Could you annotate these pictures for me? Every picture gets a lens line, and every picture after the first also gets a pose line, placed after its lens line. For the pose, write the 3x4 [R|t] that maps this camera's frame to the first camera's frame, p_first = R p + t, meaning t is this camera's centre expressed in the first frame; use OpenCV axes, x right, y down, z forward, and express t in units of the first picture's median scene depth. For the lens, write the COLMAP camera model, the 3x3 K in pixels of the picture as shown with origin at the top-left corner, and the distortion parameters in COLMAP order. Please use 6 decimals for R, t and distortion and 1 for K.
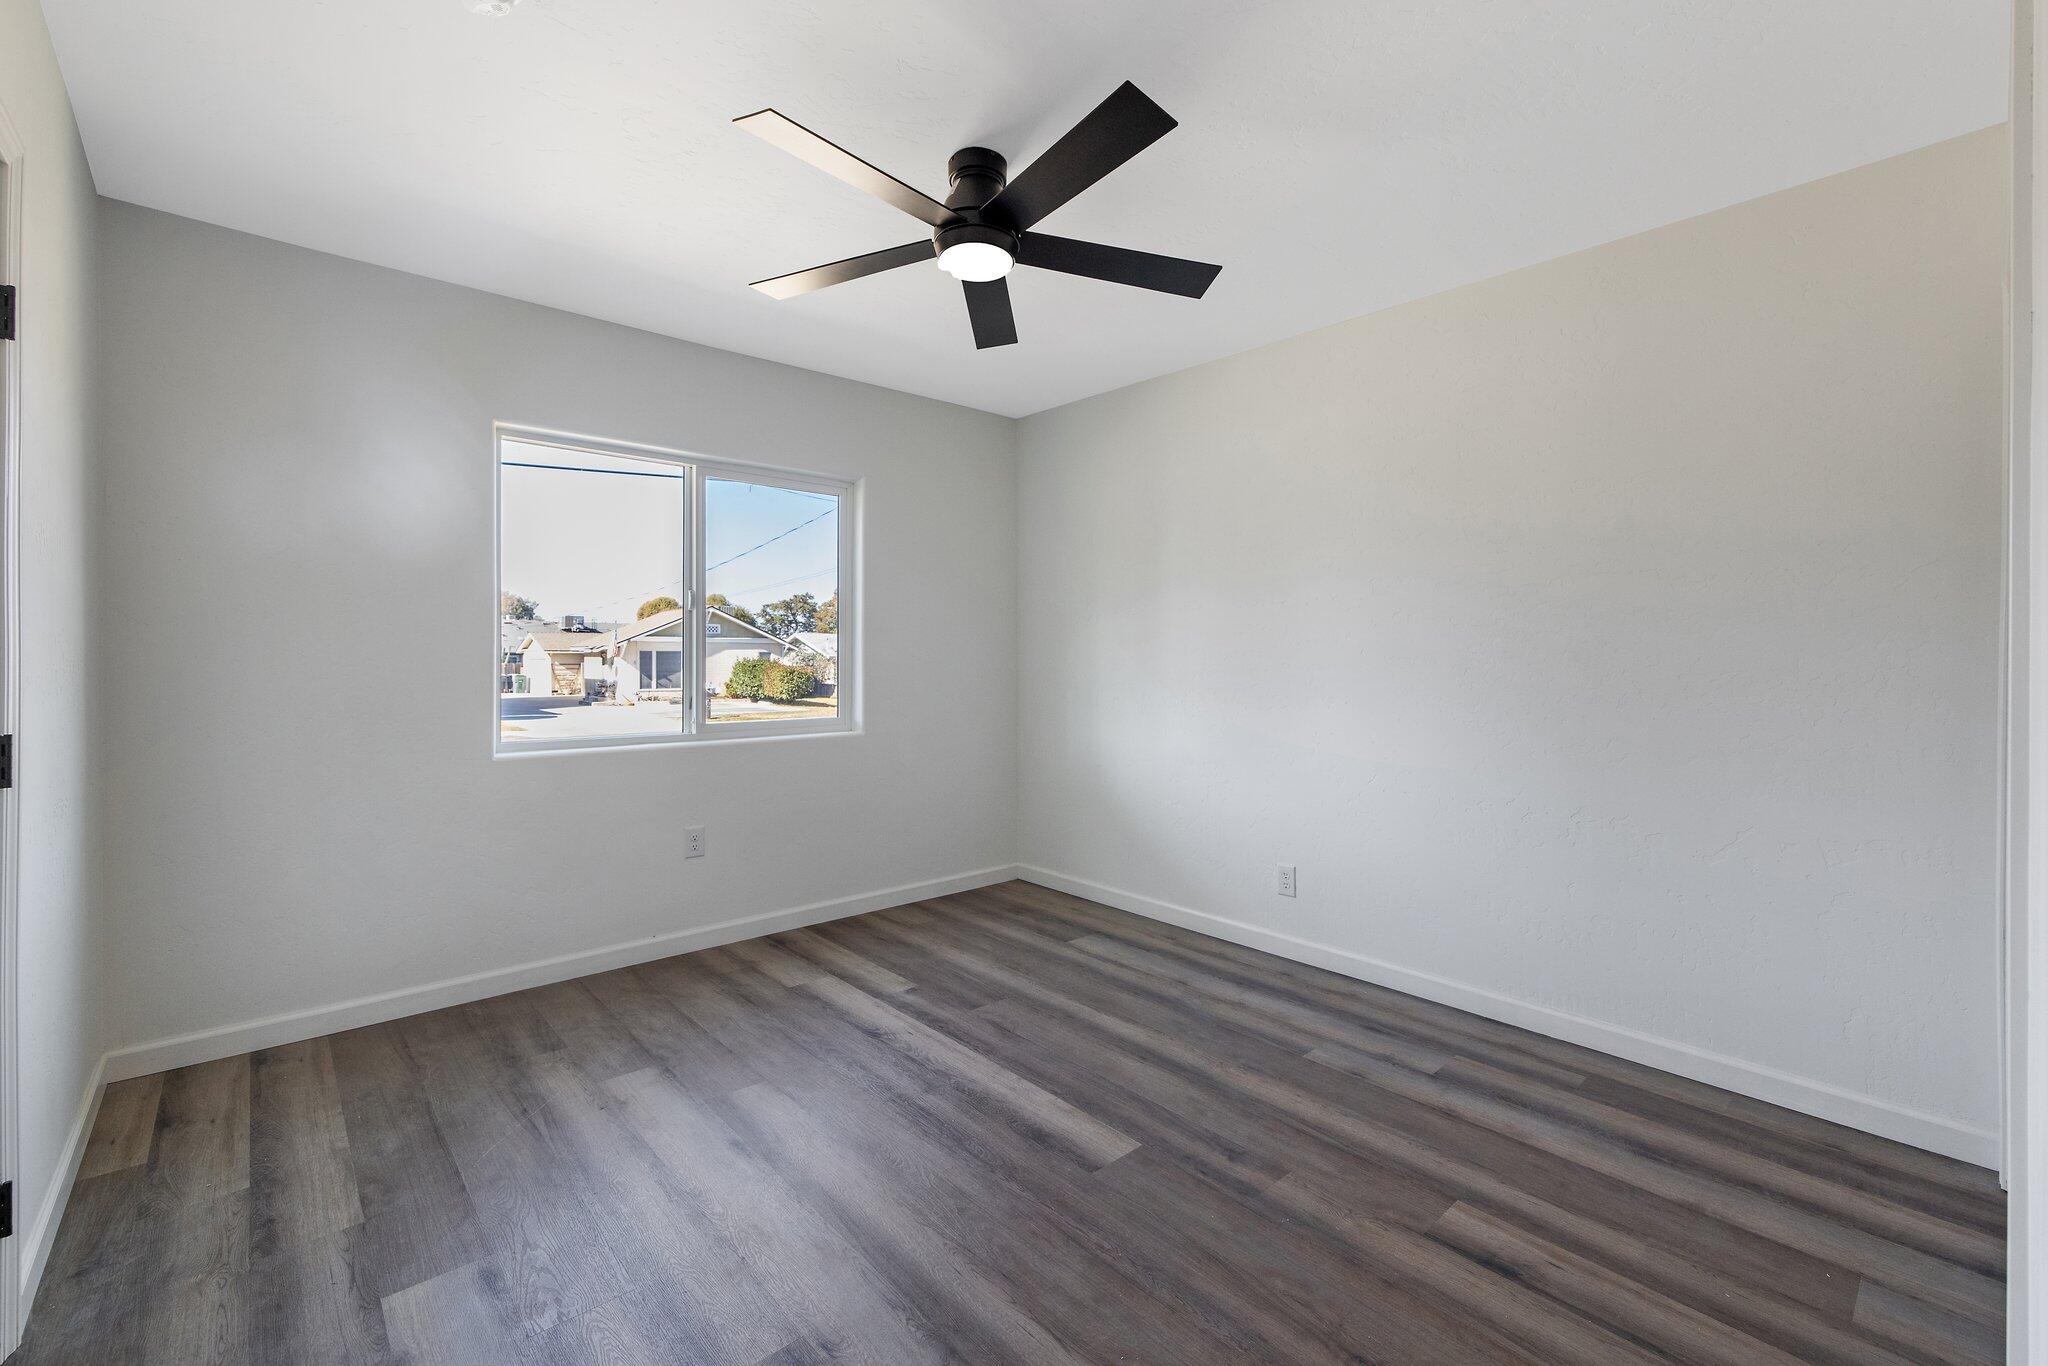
lens RADIAL K [[875.1, 0, 997.2], [0, 875.1, 642.1], [0, 0, 1]] dist [0.001573, 0.000181]
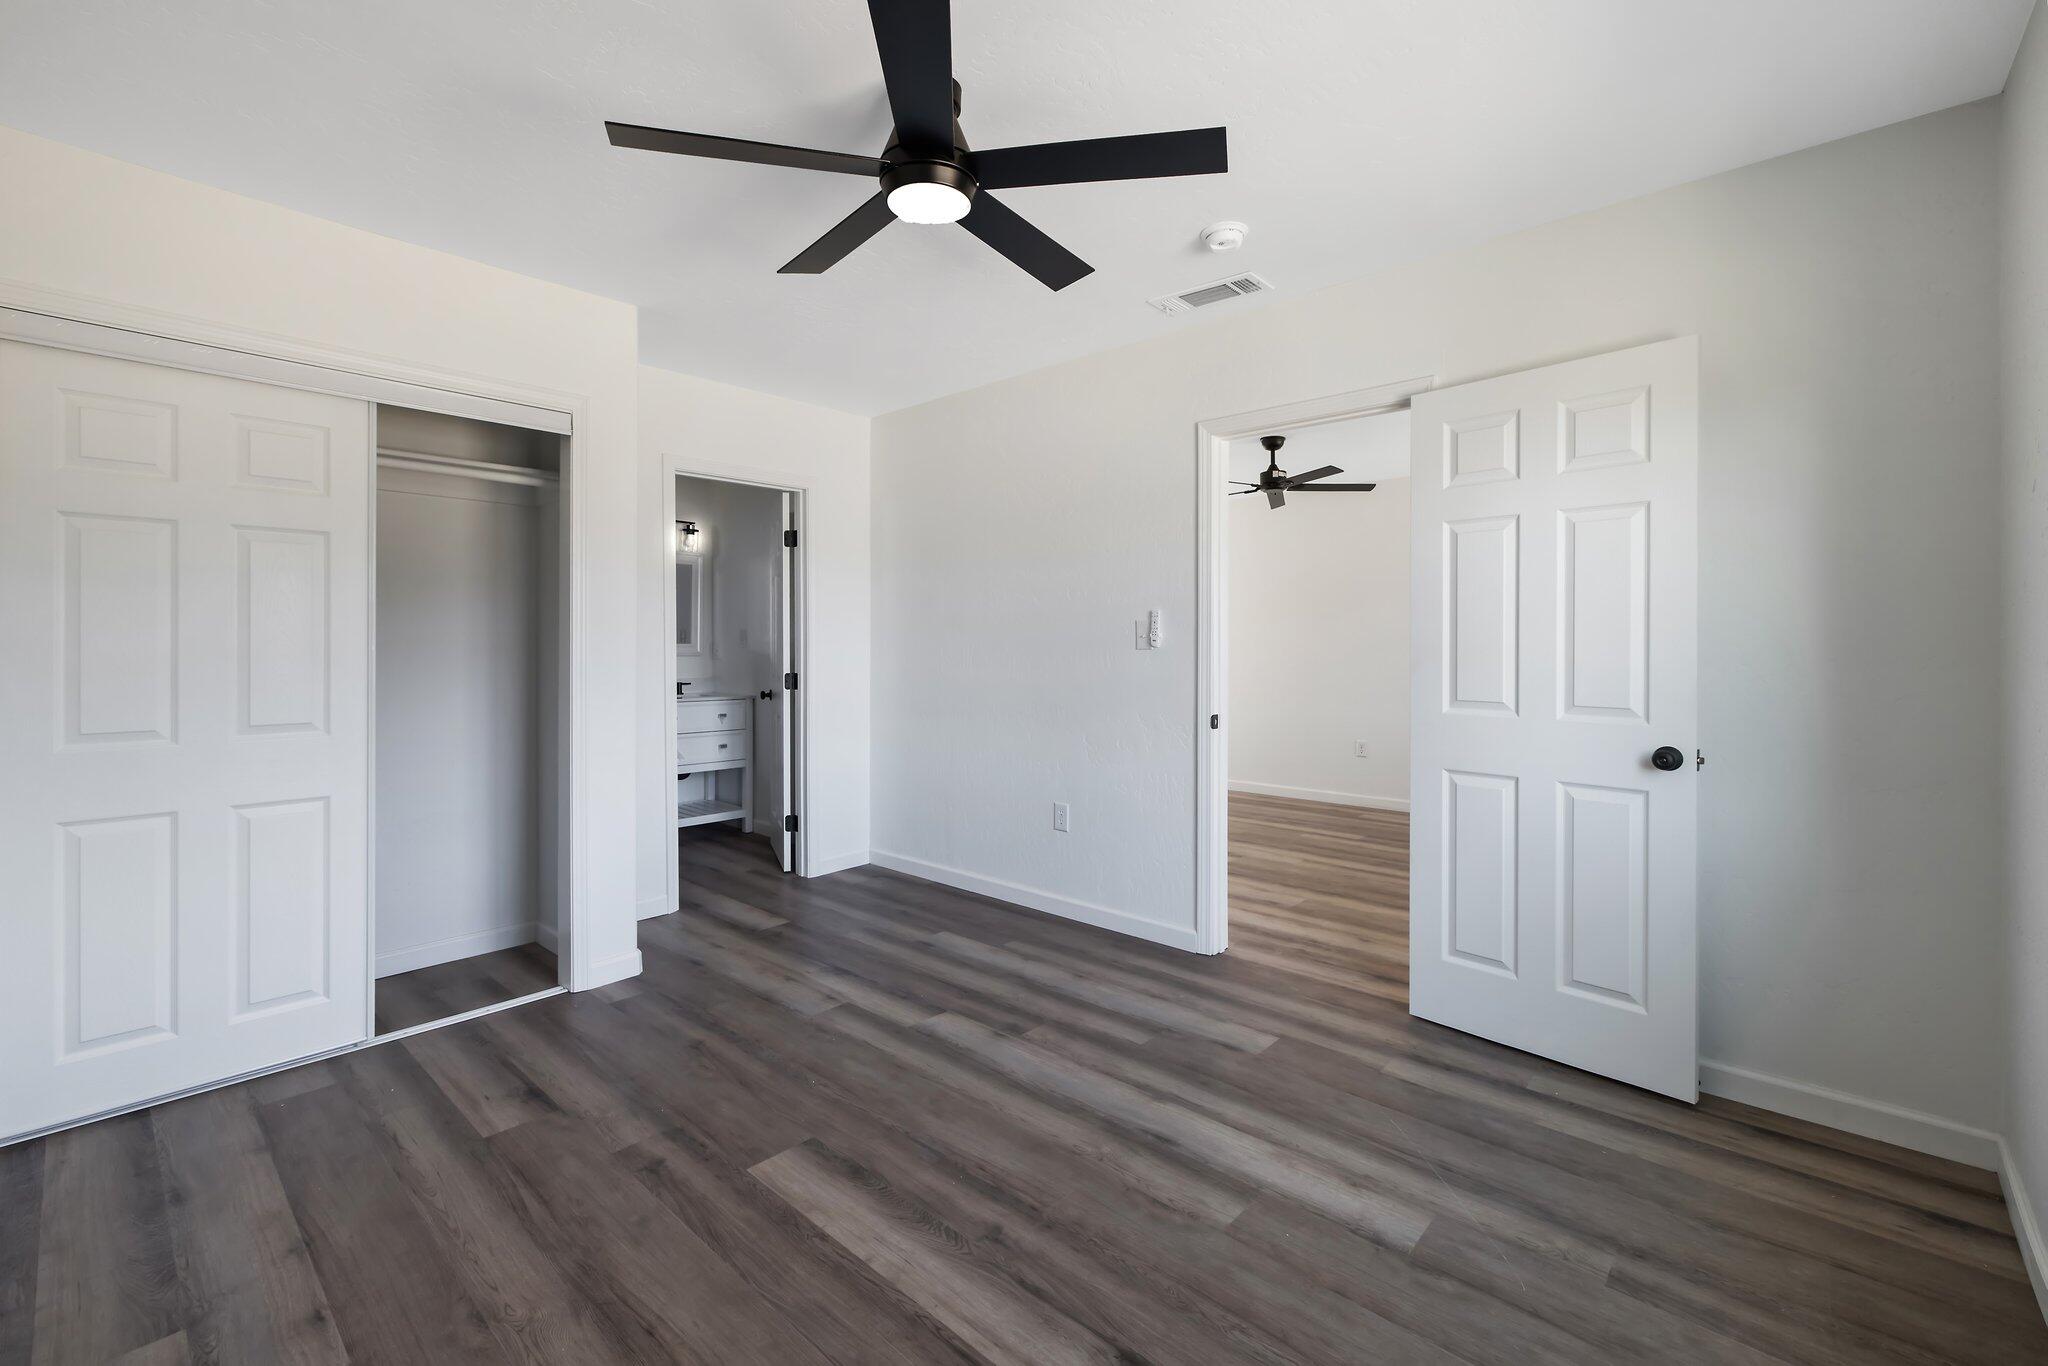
lens RADIAL K [[856.2, 0, 1017.2], [0, 856.2, 680.7], [0, 0, 1]] dist [-0.000234, 0.000048]
pose [[-0.992037, 0.002484, -0.125925, -0.006215], [-0.000577, 0.999705, 0.024264, 0.025374], [0.125948, 0.024144, -0.991743, 1.641181]]
